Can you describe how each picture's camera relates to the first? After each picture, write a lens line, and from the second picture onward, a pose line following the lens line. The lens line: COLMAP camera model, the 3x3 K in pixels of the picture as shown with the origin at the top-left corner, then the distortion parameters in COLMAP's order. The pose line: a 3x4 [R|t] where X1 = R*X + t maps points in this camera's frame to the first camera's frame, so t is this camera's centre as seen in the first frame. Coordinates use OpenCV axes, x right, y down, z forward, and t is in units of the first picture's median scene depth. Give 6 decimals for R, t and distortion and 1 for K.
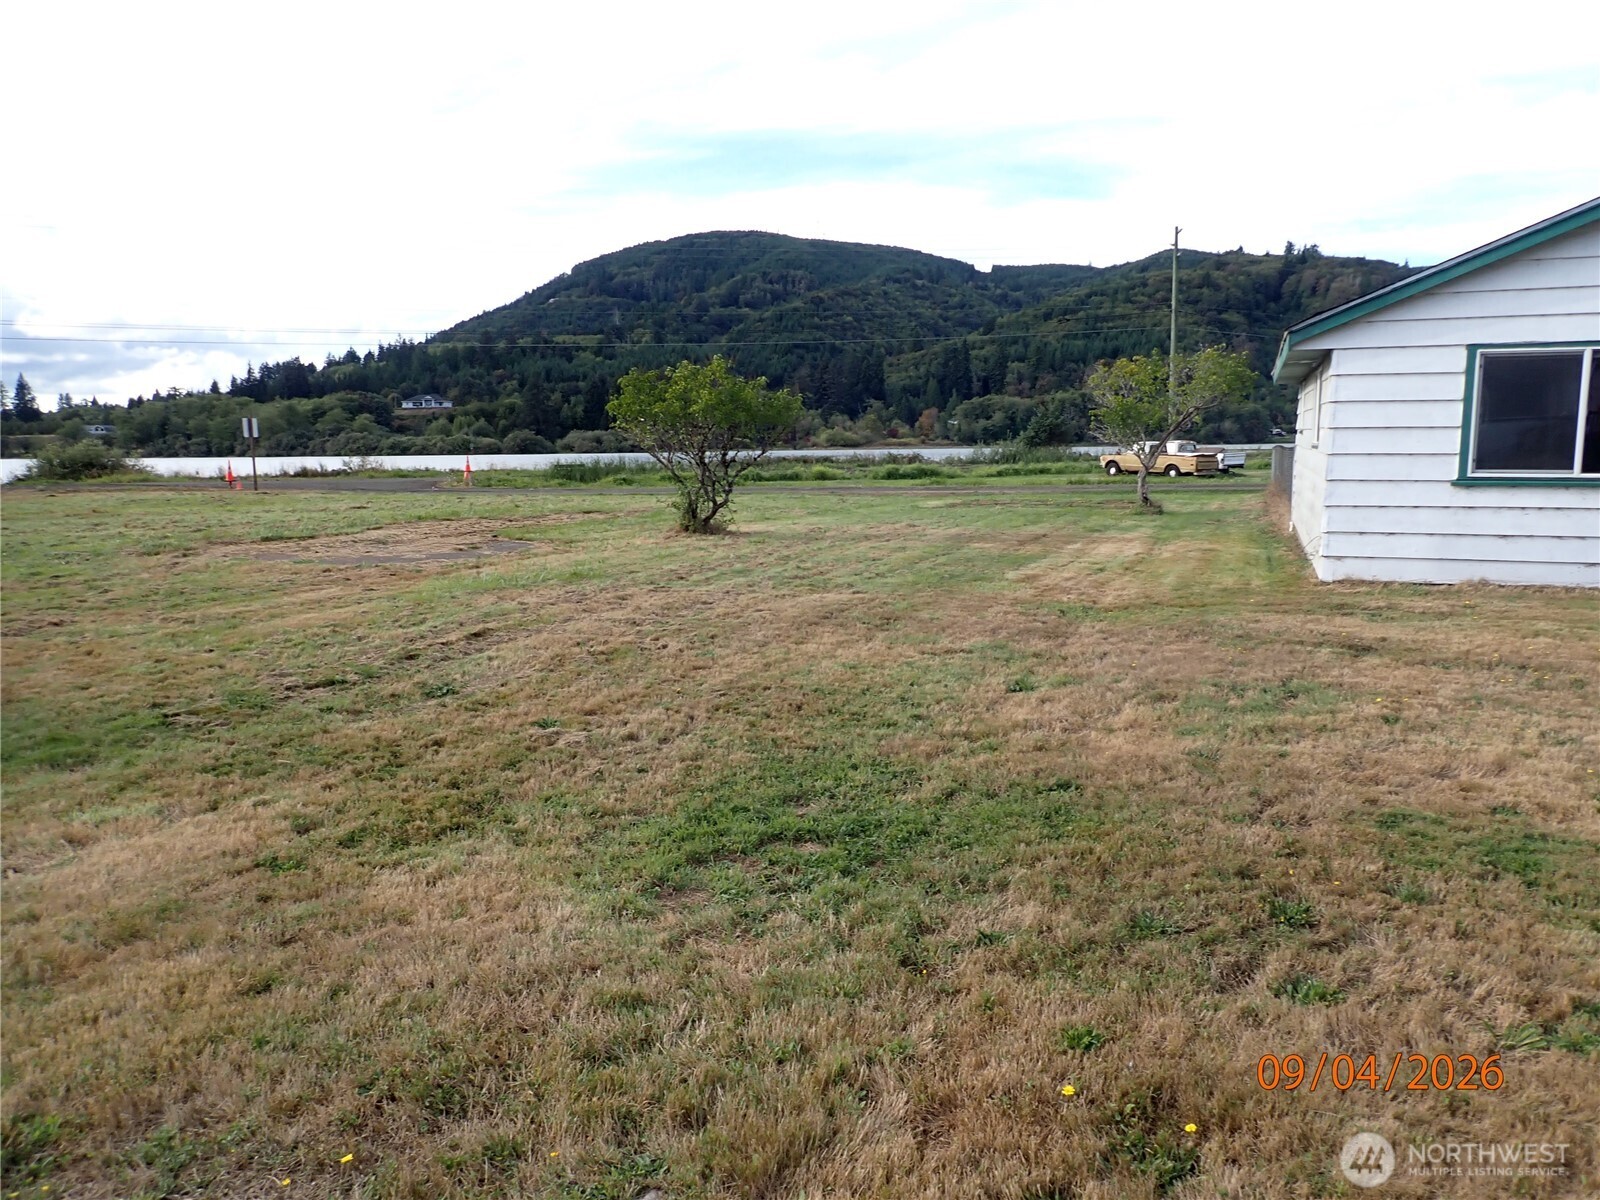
lens RADIAL K [[1193.7, 0, 800.0], [0, 1193.7, 600.0], [0, 0, 1]] dist [-0.002914, -0.014885]
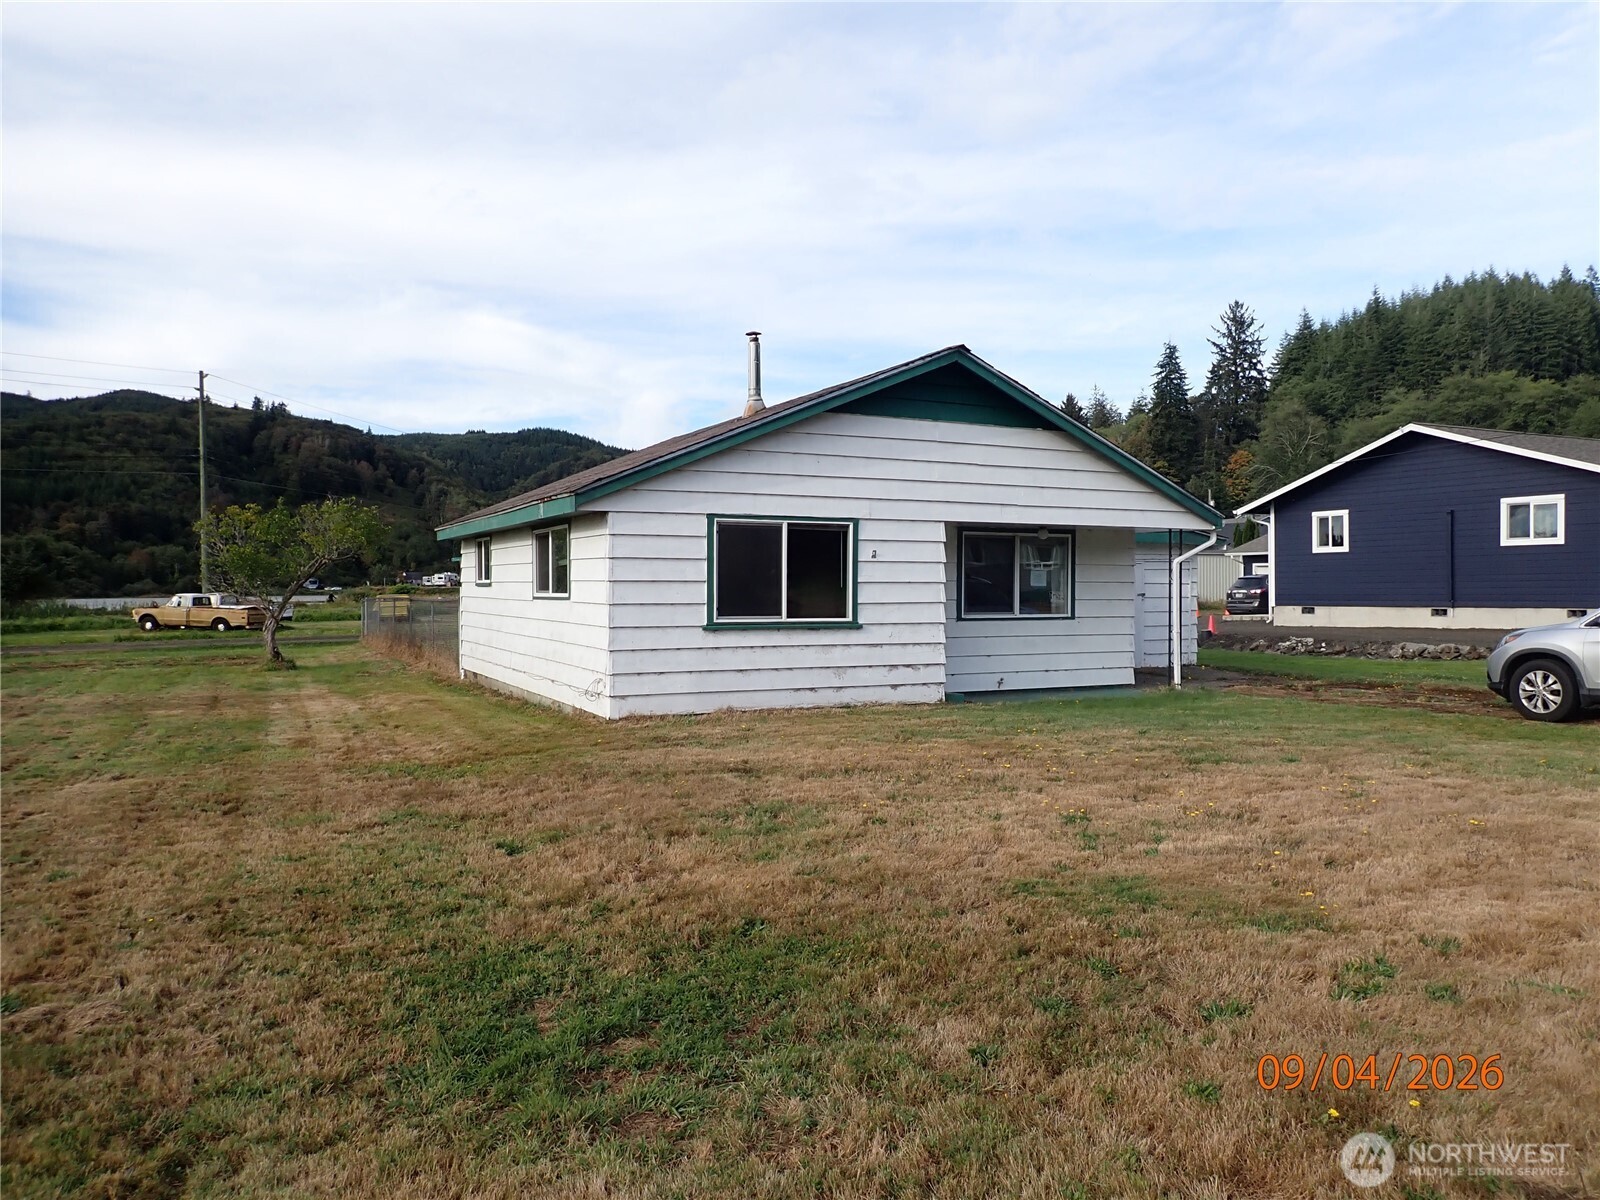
lens RADIAL K [[1193.7, 0, 800.0], [0, 1193.7, 600.0], [0, 0, 1]] dist [-0.002914, -0.014885]
pose [[0.671239, 0.000192, 0.741241, -0.265022], [0.094213, 0.991867, -0.085573, -0.014719], [-0.735230, 0.127275, 0.665762, 0.130605]]
